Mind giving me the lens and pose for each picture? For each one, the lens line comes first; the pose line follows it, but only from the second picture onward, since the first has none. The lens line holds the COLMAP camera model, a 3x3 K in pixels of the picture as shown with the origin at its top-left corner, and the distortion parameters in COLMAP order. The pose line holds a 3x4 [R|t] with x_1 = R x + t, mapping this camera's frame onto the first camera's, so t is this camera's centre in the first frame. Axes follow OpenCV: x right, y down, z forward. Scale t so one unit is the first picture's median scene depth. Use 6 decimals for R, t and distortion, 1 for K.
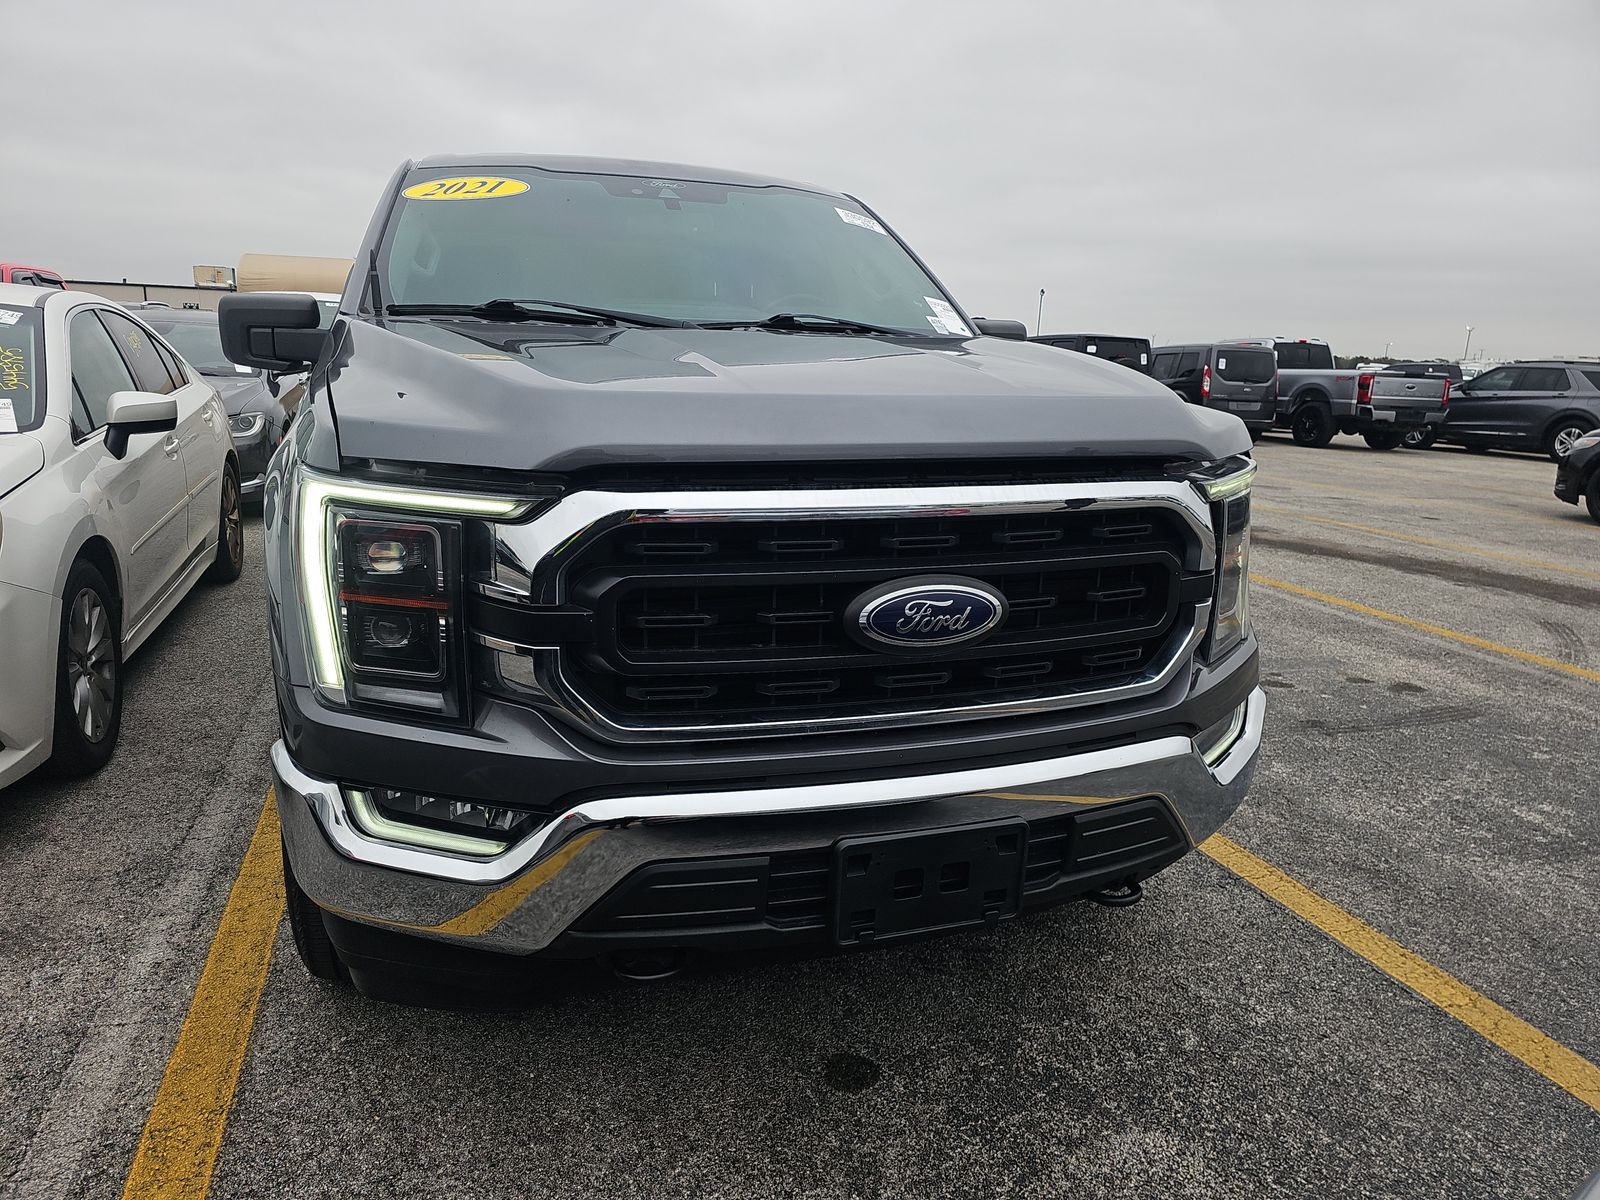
lens RADIAL K [[1293.3, 0, 809.6], [0, 1293.3, 605.9], [0, 0, 1]] dist [0.050477, -0.047084]
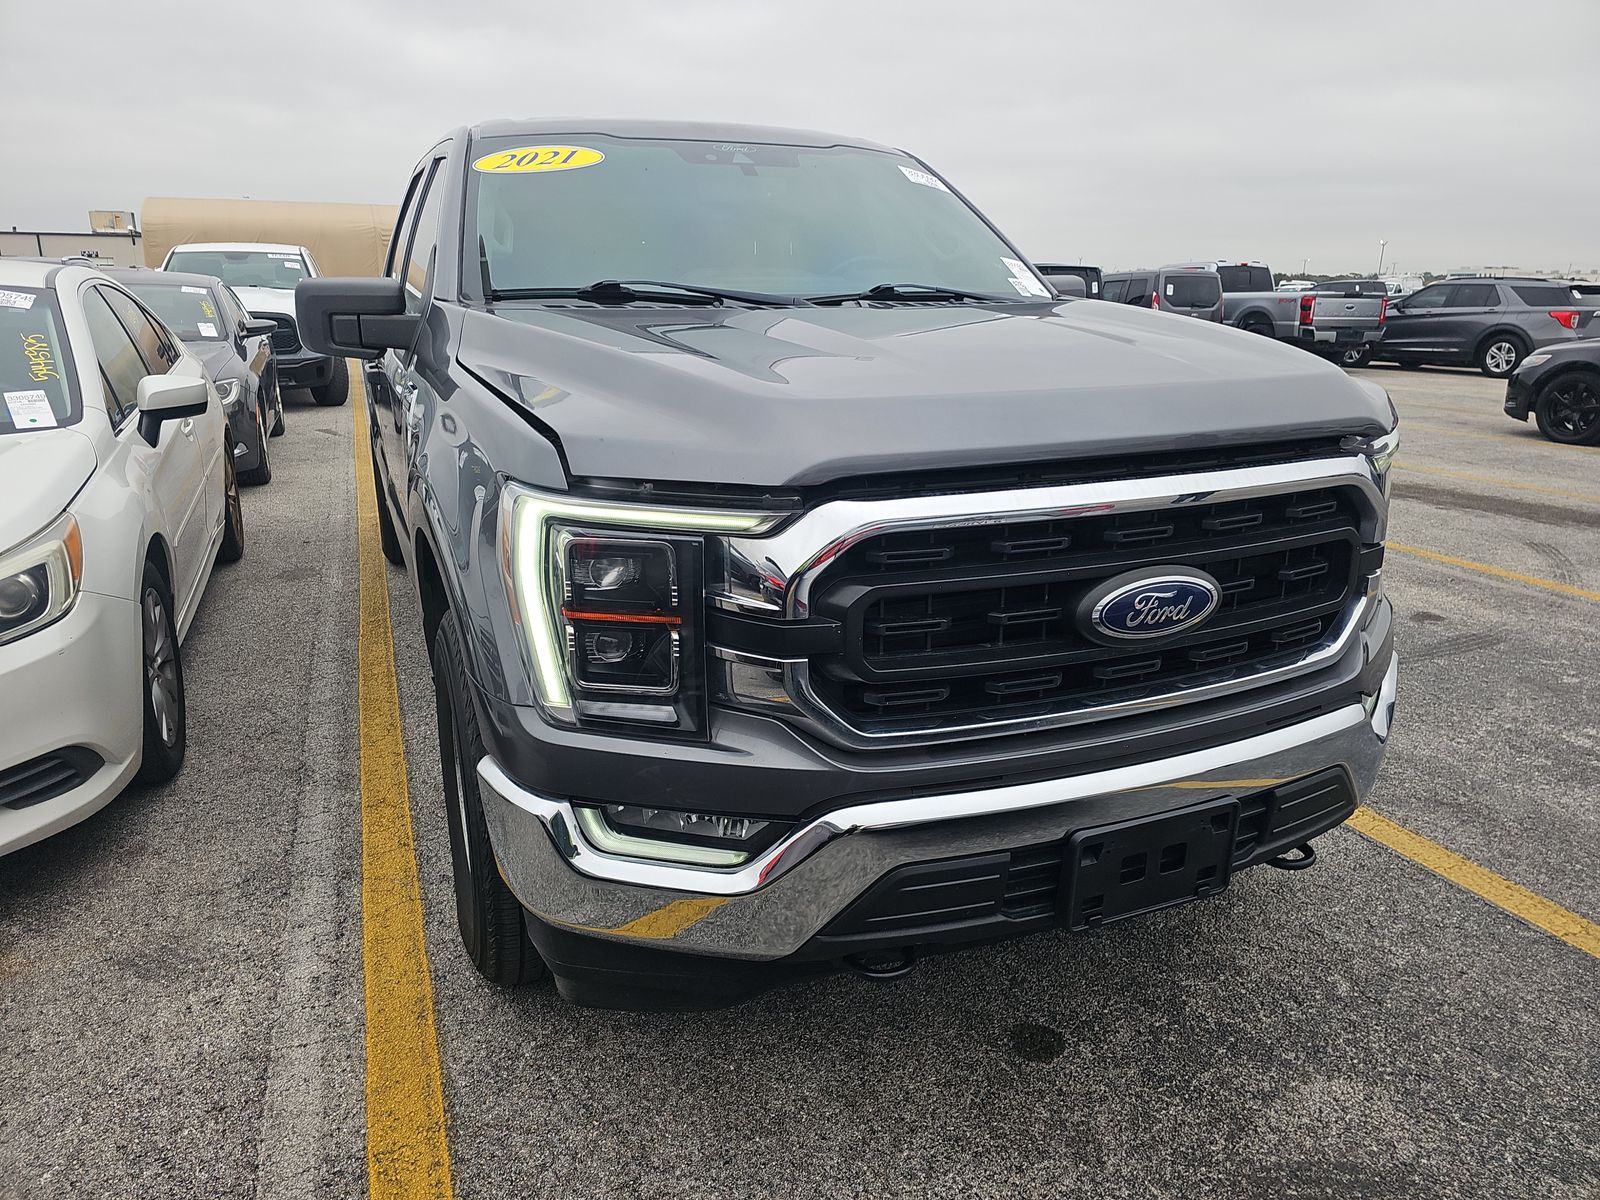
lens RADIAL K [[1293.3, 0, 809.6], [0, 1293.3, 605.9], [0, 0, 1]] dist [0.050477, -0.047084]
pose [[0.996019, -0.046919, 0.075795, -0.188208], [0.042459, 0.997330, 0.059421, -0.048694], [-0.078381, -0.055966, 0.995351, 0.007843]]
